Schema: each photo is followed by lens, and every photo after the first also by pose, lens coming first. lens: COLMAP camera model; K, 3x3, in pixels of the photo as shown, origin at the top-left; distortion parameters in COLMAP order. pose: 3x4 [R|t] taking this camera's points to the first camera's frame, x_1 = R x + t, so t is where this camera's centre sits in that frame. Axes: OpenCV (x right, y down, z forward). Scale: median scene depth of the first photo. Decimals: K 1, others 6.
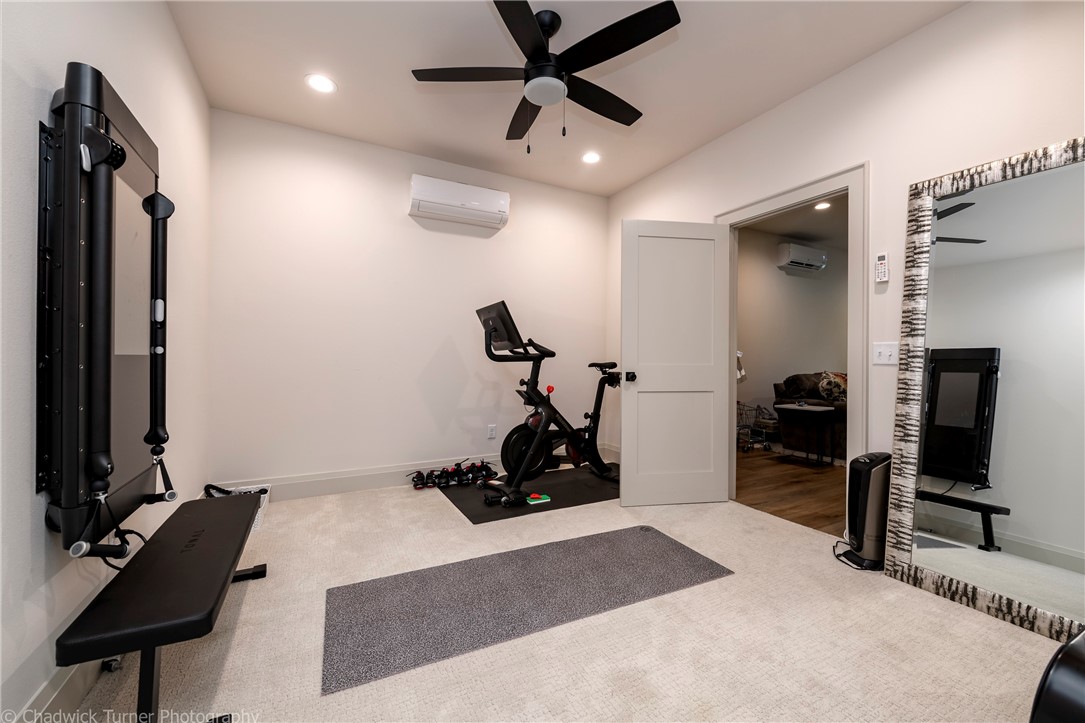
lens RADIAL K [[432.5, 0, 538.6], [0, 432.5, 359.3], [0, 0, 1]] dist [0.001065, -0.002894]
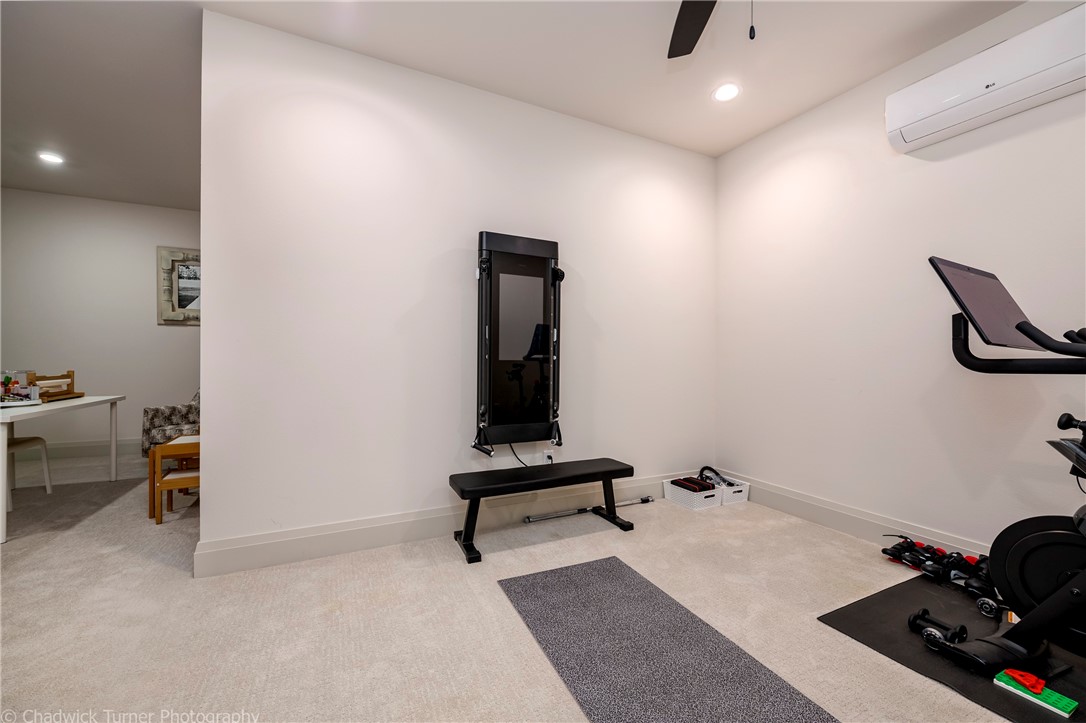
lens RADIAL K [[432.9, 0, 543.9], [0, 432.9, 360.5], [0, 0, 1]] dist [0.001065, -0.002894]
pose [[-0.037312, -0.006444, -0.999283, 0.501362], [-0.006843, 0.999957, -0.006193, -0.003213], [0.999280, 0.006607, -0.037354, 0.581251]]
